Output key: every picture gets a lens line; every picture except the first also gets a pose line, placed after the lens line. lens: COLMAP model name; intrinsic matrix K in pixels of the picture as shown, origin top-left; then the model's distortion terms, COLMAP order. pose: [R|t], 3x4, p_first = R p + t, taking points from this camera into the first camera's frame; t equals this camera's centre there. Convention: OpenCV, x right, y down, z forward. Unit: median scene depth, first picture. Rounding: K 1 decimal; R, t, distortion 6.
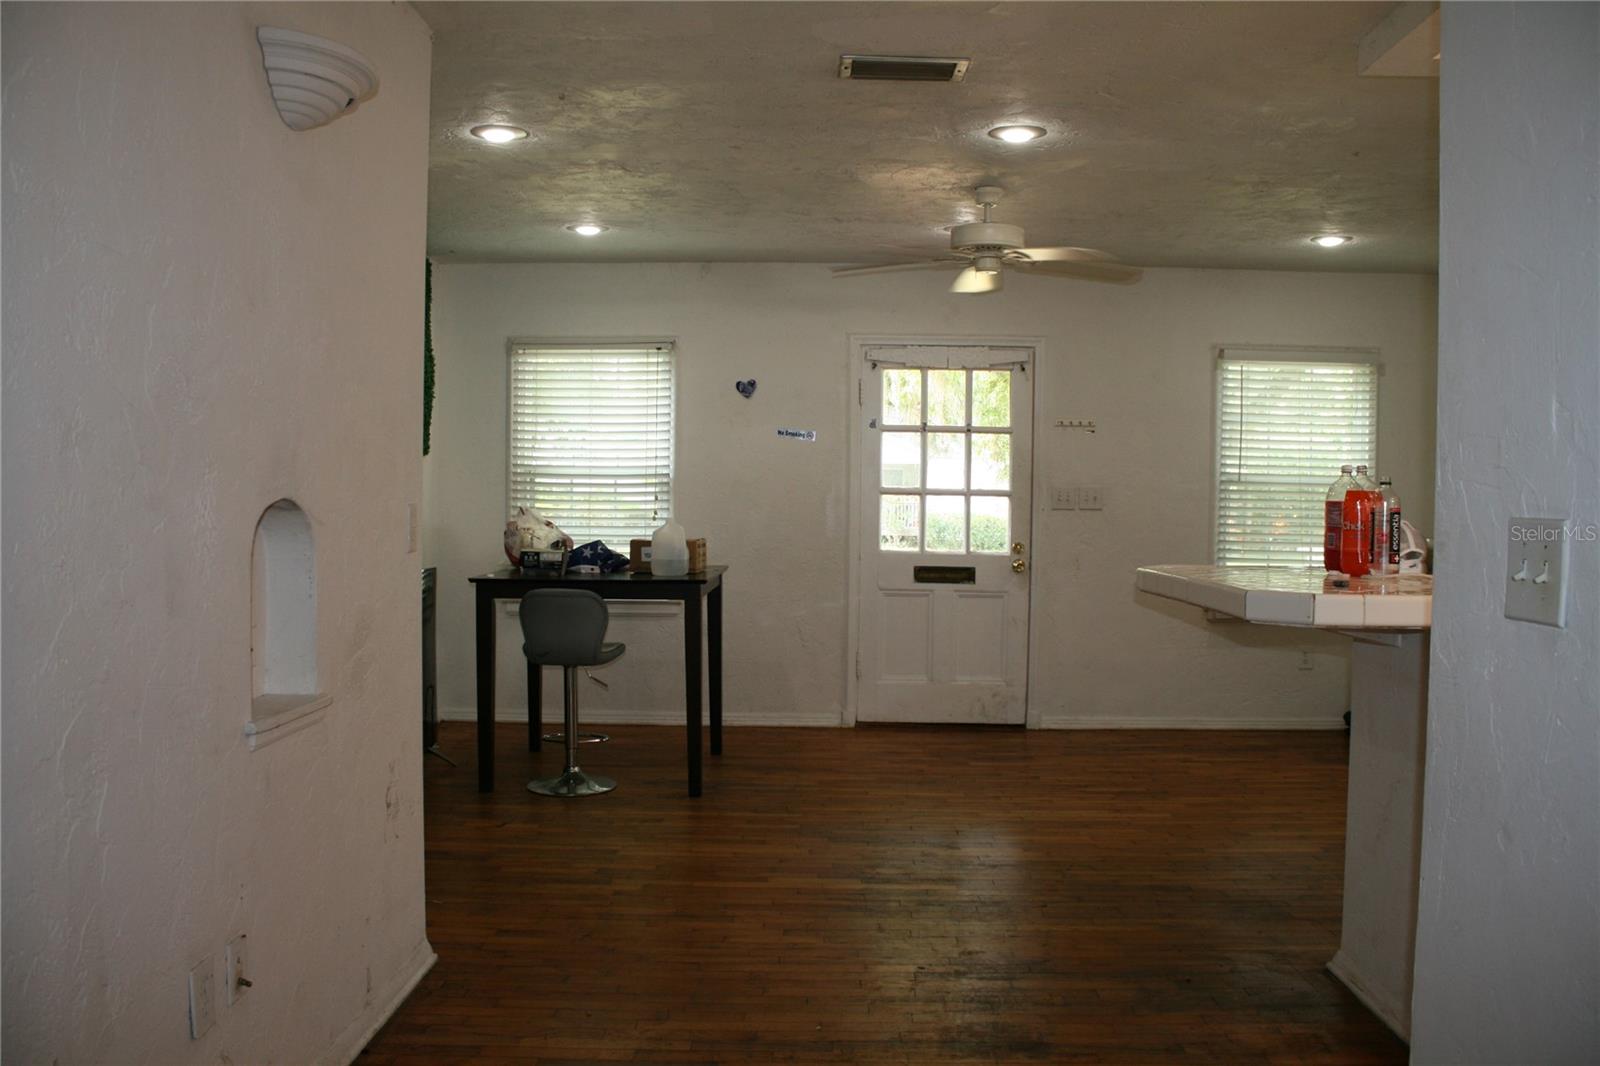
lens RADIAL K [[1338.2, 0, 806.0], [0, 1338.2, 523.4], [0, 0, 1]] dist [-0.165817, 0.153106]
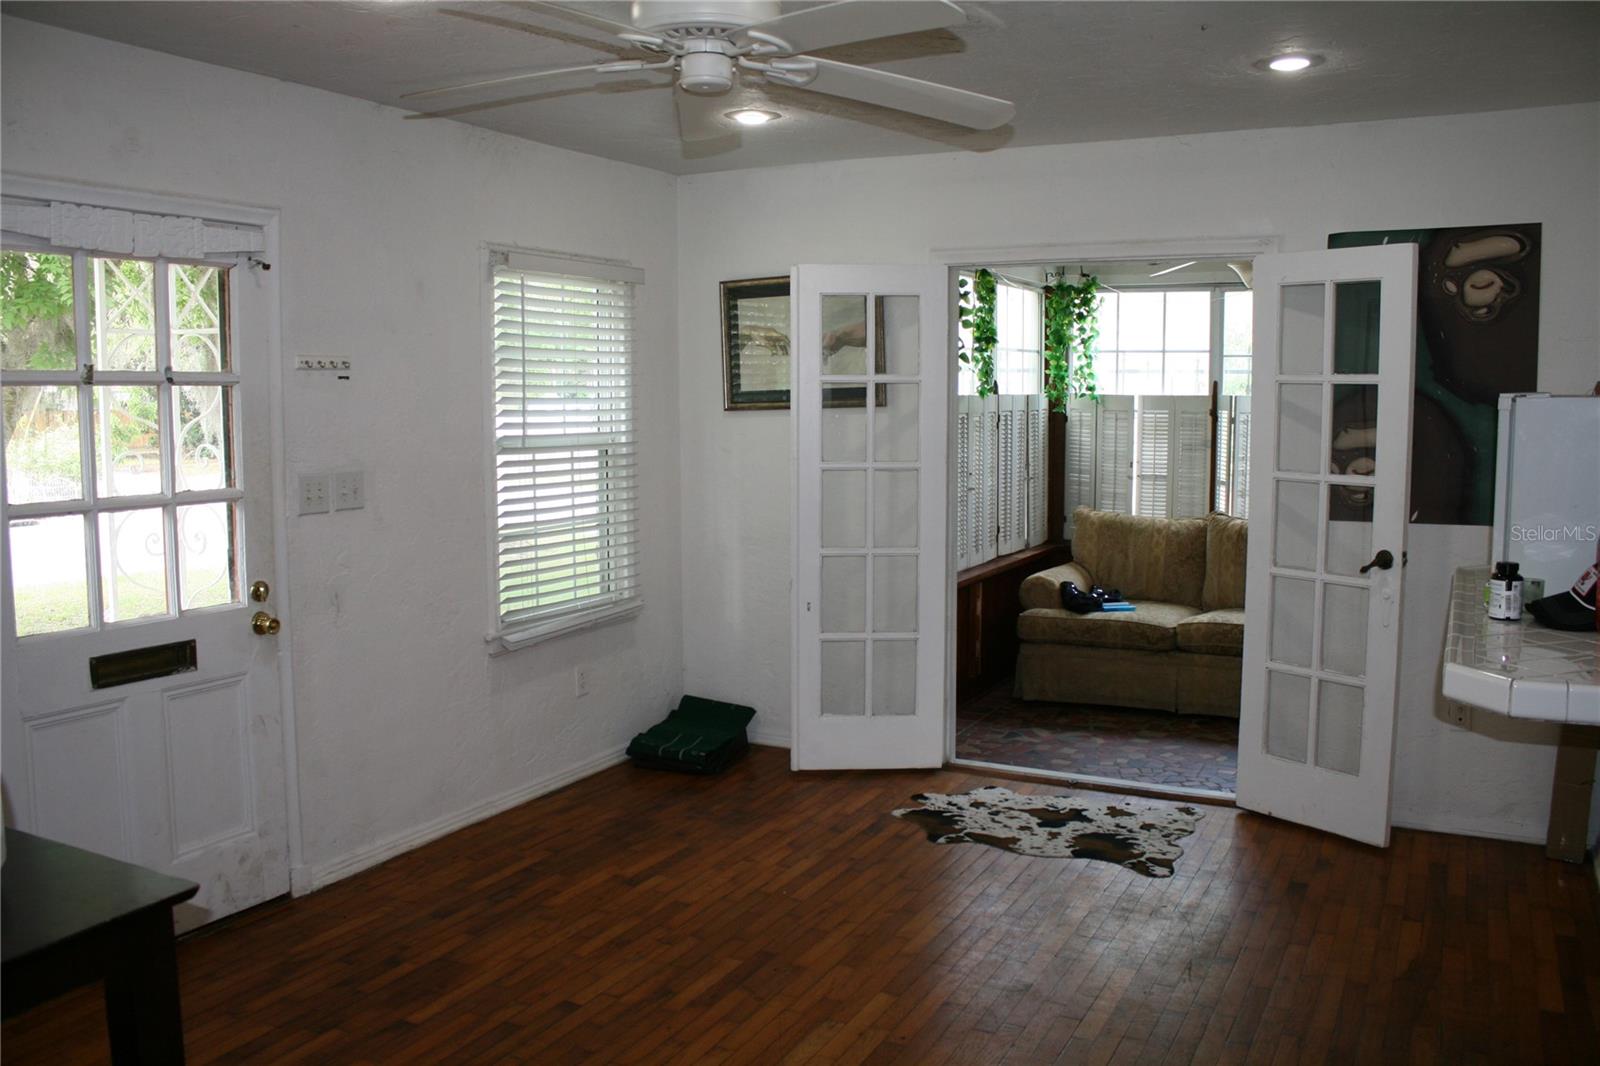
lens RADIAL K [[1338.2, 0, 806.0], [0, 1338.2, 523.4], [0, 0, 1]] dist [-0.165817, 0.153106]
pose [[0.452852, -0.104202, 0.885476, -0.215737], [0.031471, 0.994396, 0.100925, -0.057310], [-0.891030, -0.017837, 0.453594, 0.551906]]
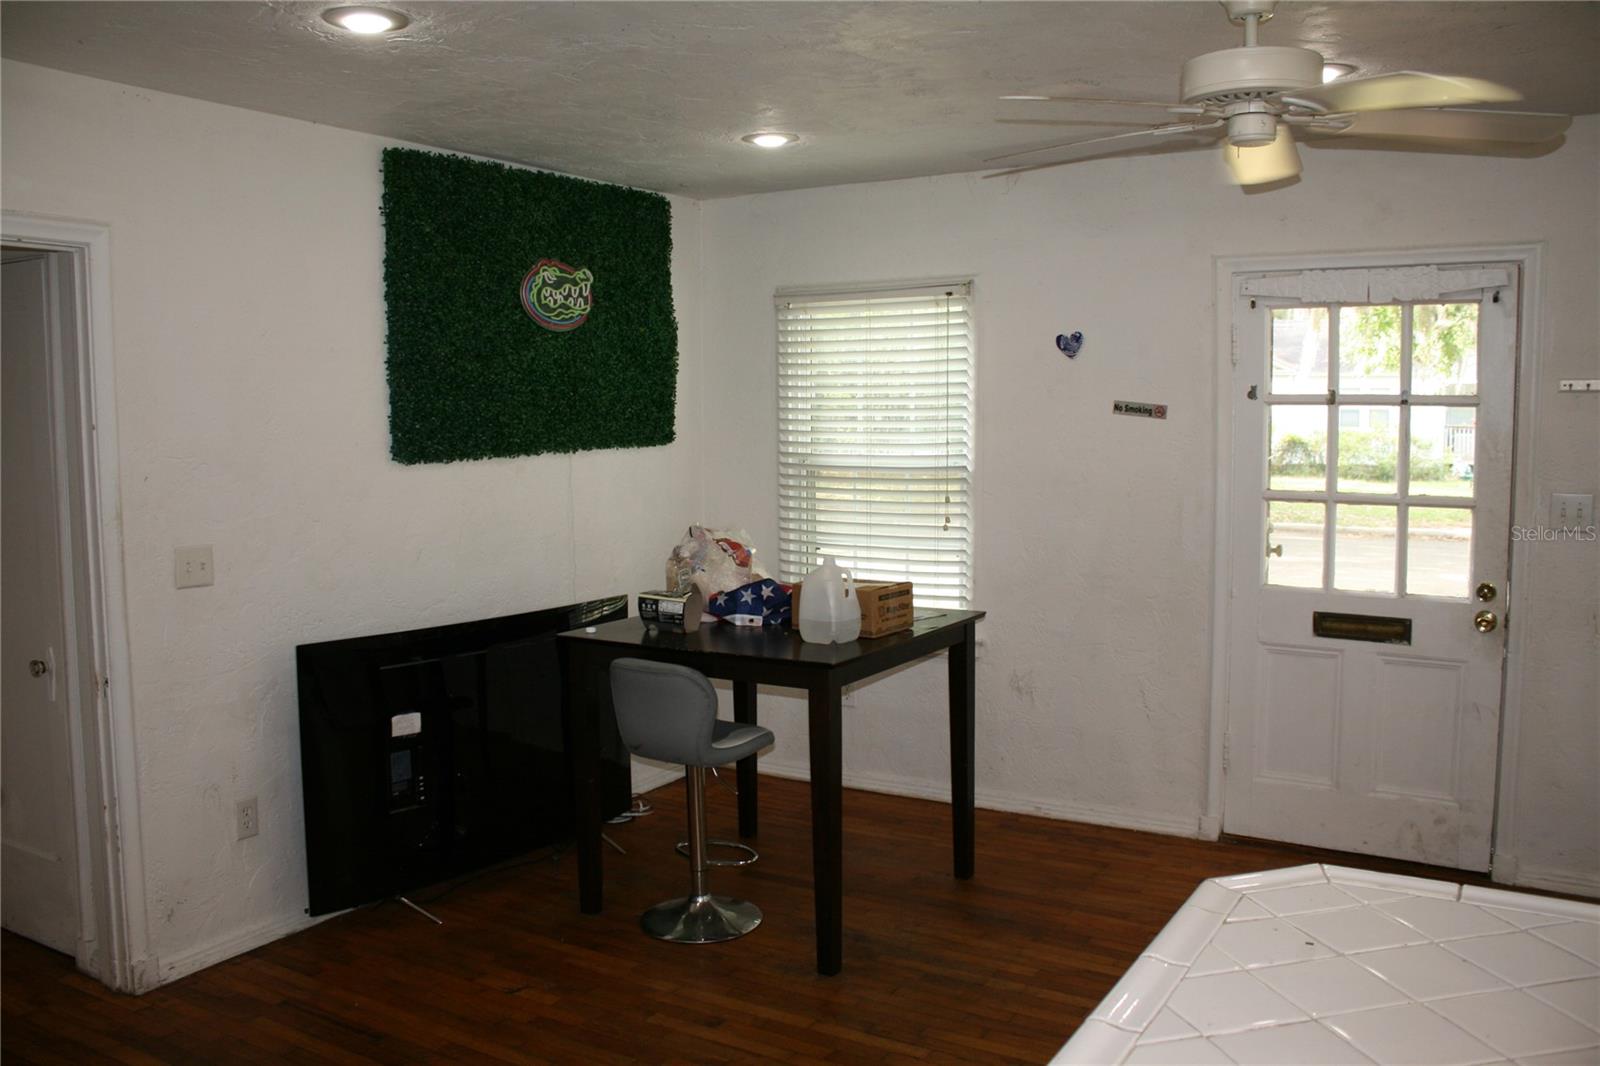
lens RADIAL K [[1338.2, 0, 806.0], [0, 1338.2, 523.4], [0, 0, 1]] dist [-0.165817, 0.153106]
pose [[0.866213, 0.027226, -0.498933, 0.184312], [0.004129, 0.998090, 0.061633, -0.051345], [0.499659, -0.055448, 0.864446, 0.329228]]
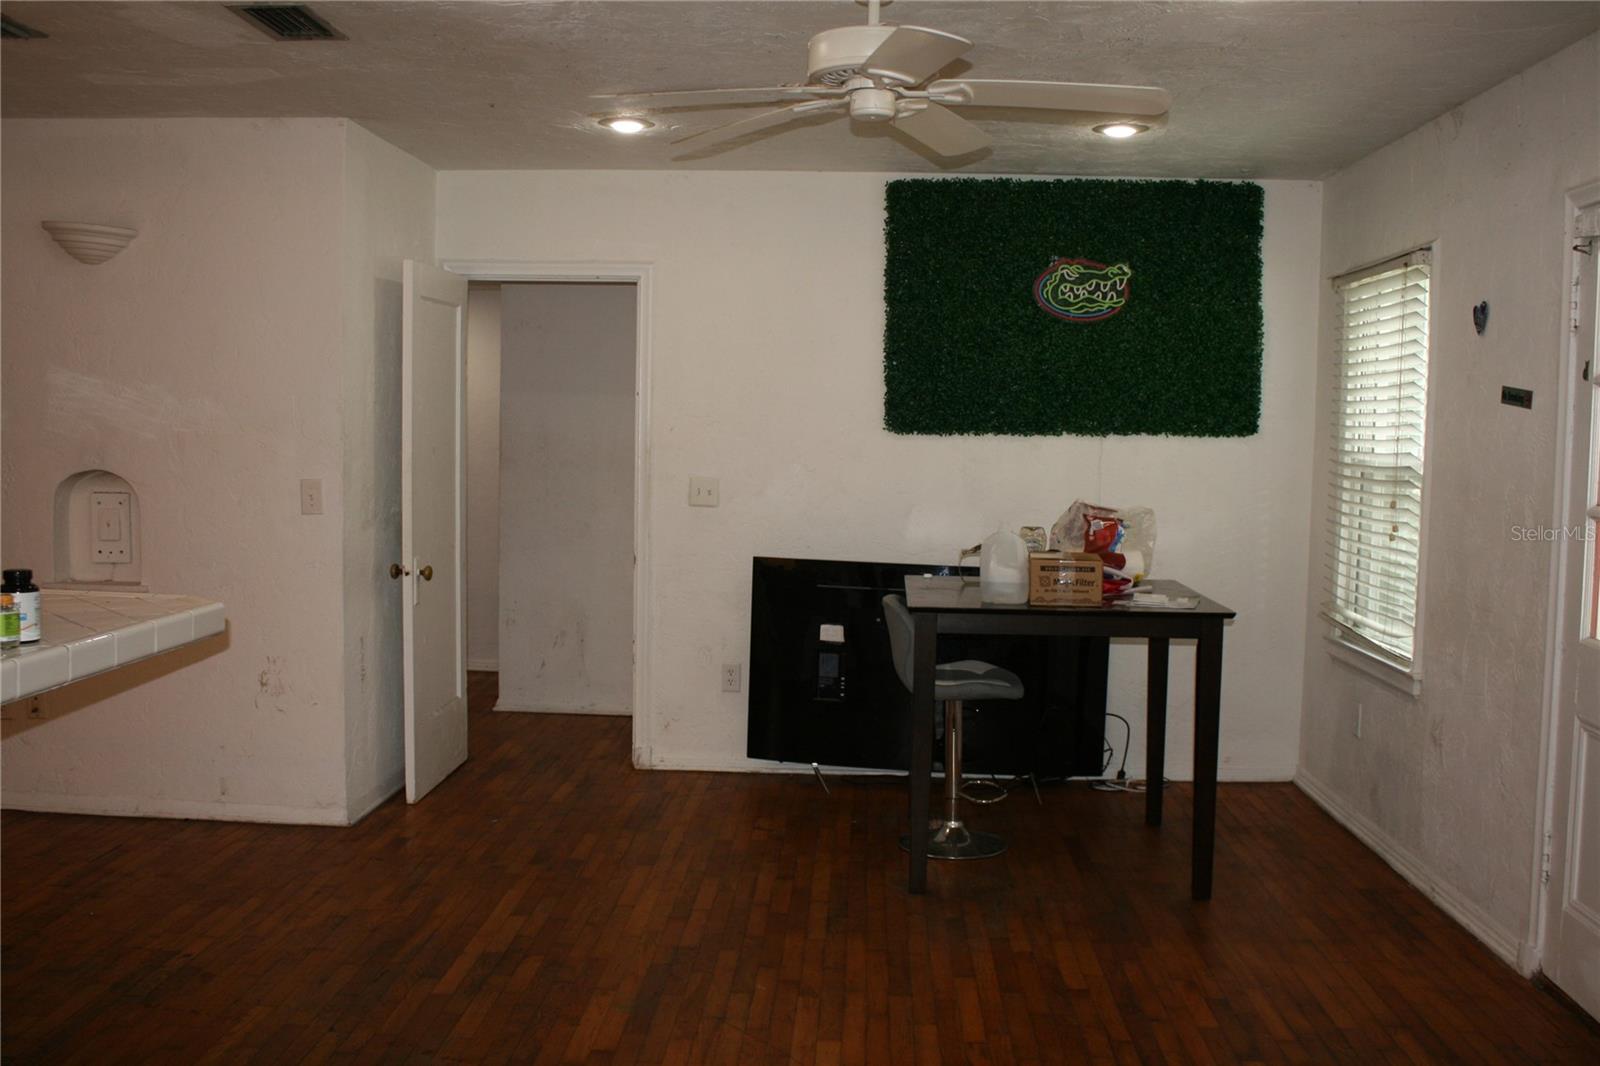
lens RADIAL K [[1476.4, 0, 802.8], [0, 1476.4, 546.3], [0, 0, 1]] dist [-0.105292, 0.003034]
pose [[-0.023410, 0.072951, -0.997061, 0.571149], [-0.044202, 0.996283, 0.073932, -0.037612], [0.998748, 0.045803, -0.020098, 0.734446]]
